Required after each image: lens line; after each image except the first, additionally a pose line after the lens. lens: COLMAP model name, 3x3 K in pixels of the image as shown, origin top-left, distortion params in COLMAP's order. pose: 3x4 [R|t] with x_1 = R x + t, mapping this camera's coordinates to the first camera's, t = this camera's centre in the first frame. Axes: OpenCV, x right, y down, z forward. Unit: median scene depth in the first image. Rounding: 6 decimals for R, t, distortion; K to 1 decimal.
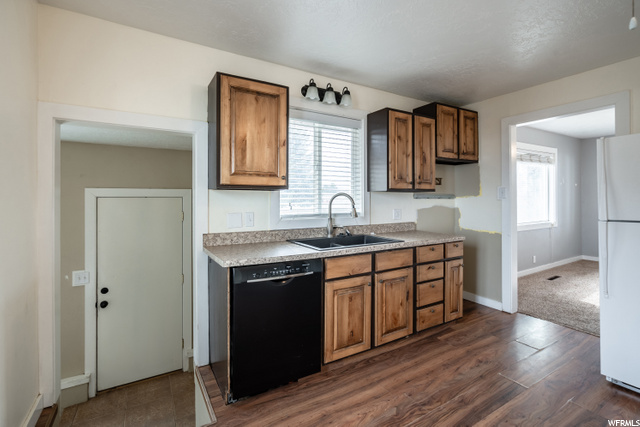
lens RADIAL K [[295.6, 0, 333.5], [0, 295.6, 197.4], [0, 0, 1]] dist [-0.000748, 0.000303]
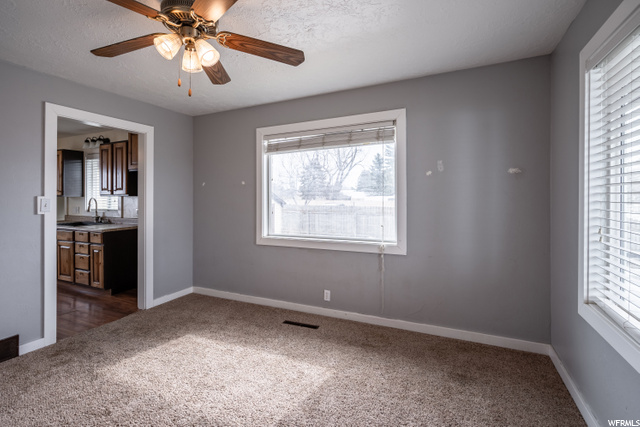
lens RADIAL K [[295.6, 0, 327.7], [0, 295.6, 198.8], [0, 0, 1]] dist [-0.000748, 0.000303]
pose [[0.555722, -0.007324, -0.831336, 2.077911], [-0.001454, 0.999951, -0.009782, 0.006514], [0.831367, 0.006645, 0.555685, 1.081469]]
